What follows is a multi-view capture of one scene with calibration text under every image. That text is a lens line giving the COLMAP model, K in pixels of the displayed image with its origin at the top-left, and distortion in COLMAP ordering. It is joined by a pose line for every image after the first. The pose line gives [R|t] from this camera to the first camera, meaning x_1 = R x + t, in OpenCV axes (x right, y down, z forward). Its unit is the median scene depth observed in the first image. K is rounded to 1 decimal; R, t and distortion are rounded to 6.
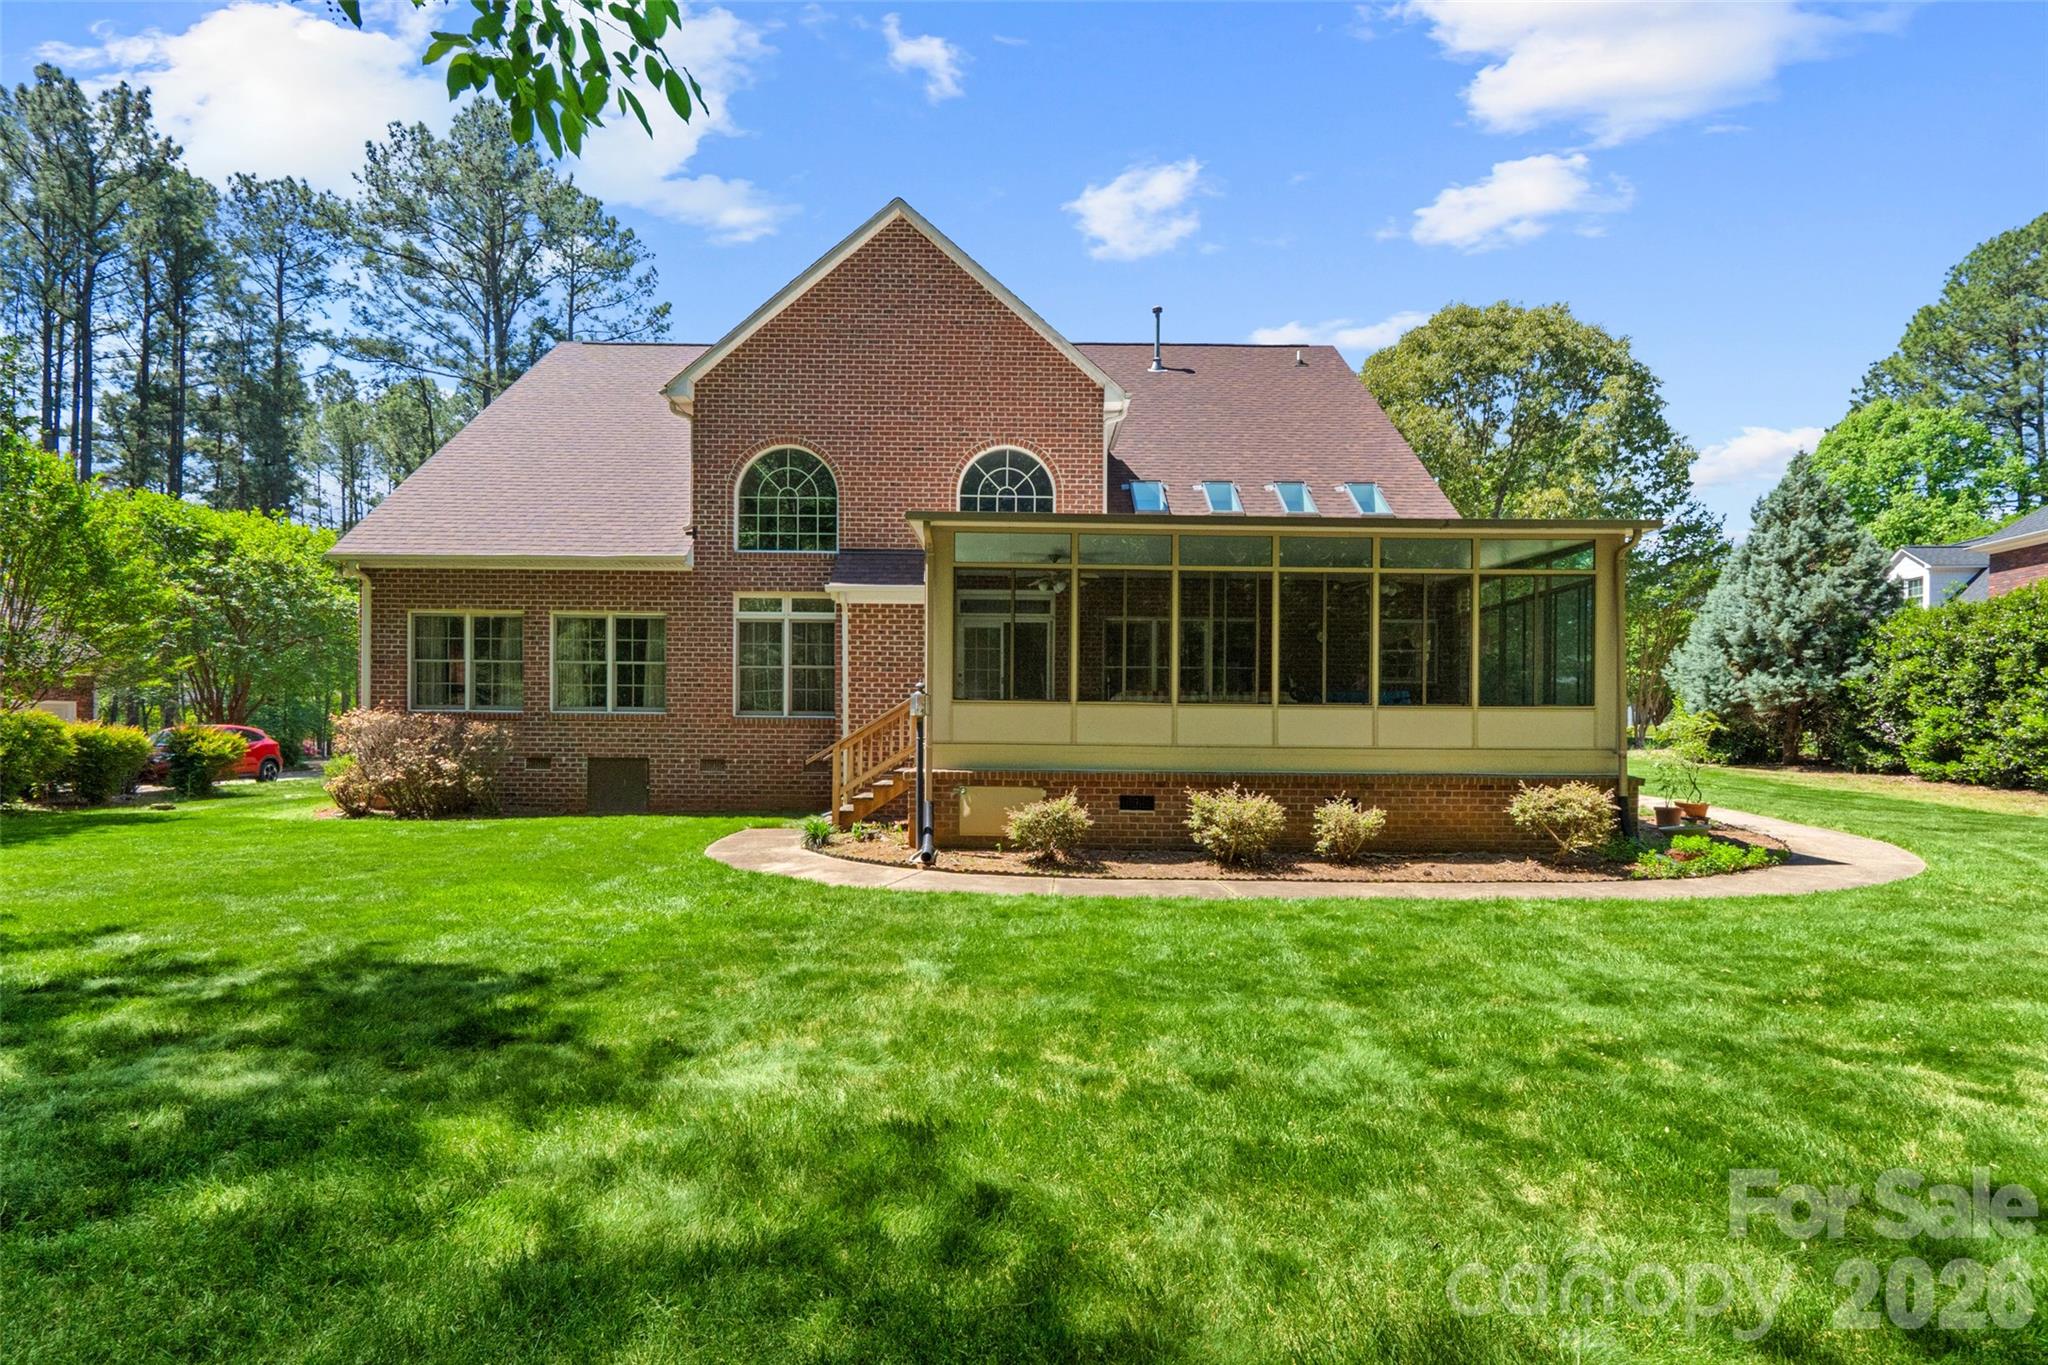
lens RADIAL K [[946.6, 0, 1024.0], [0, 946.6, 728.9], [0, 0, 1]] dist [-0.000514, 0.000144]
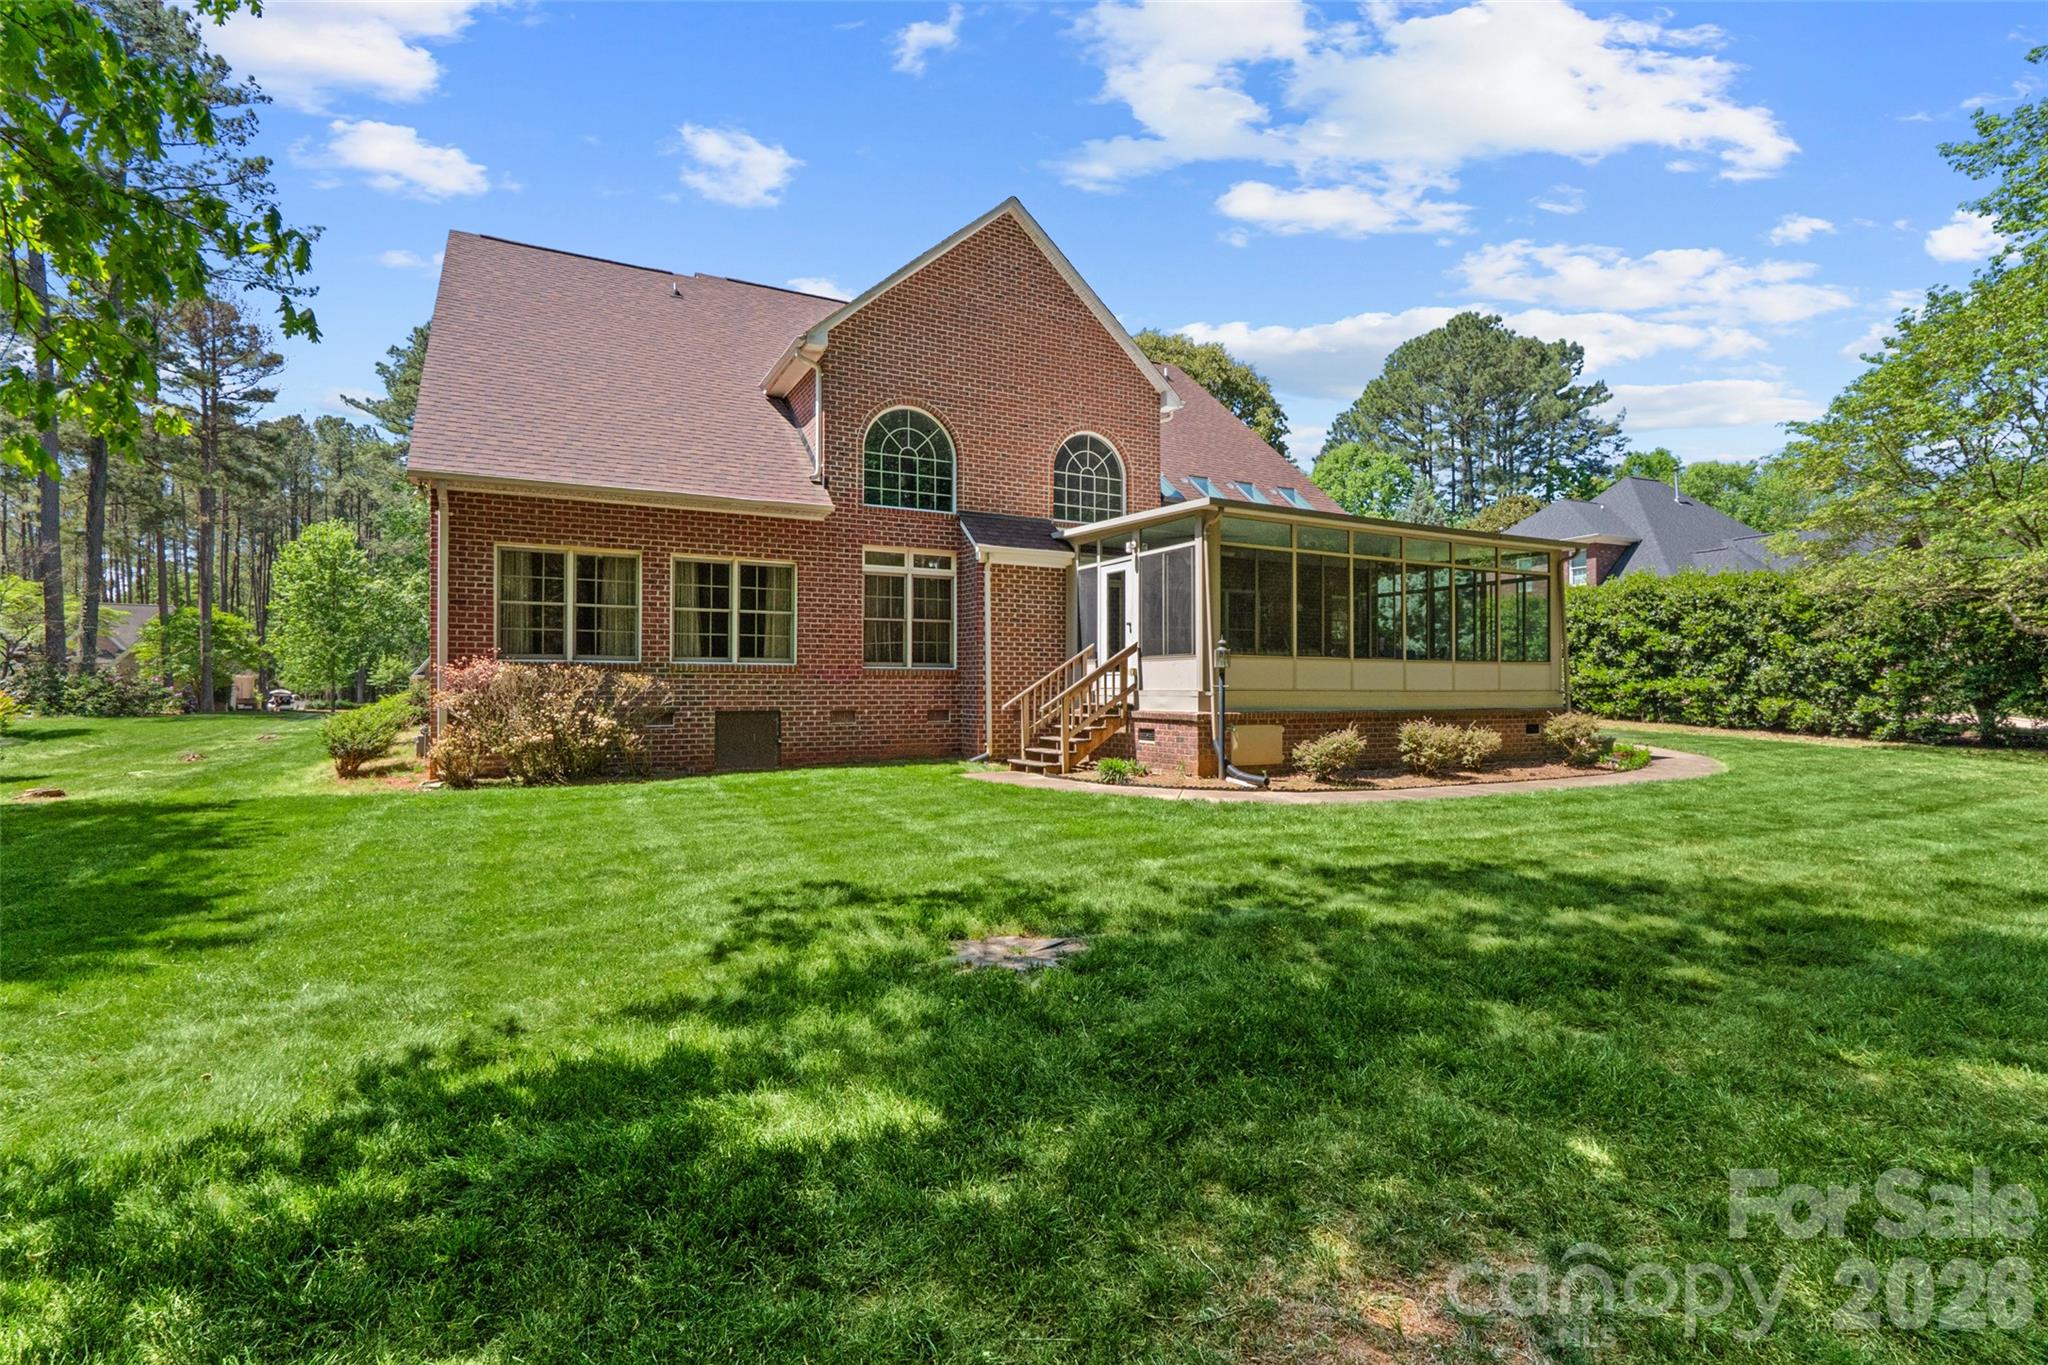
lens RADIAL K [[920.4, 0, 1026.8], [0, 920.4, 671.0], [0, 0, 1]] dist [-0.004435, -0.000397]
pose [[0.893465, 0.000426, 0.449133, -0.589849], [0.004743, 0.999935, -0.010383, 0.001248], [-0.449108, 0.011407, 0.893405, 0.043624]]
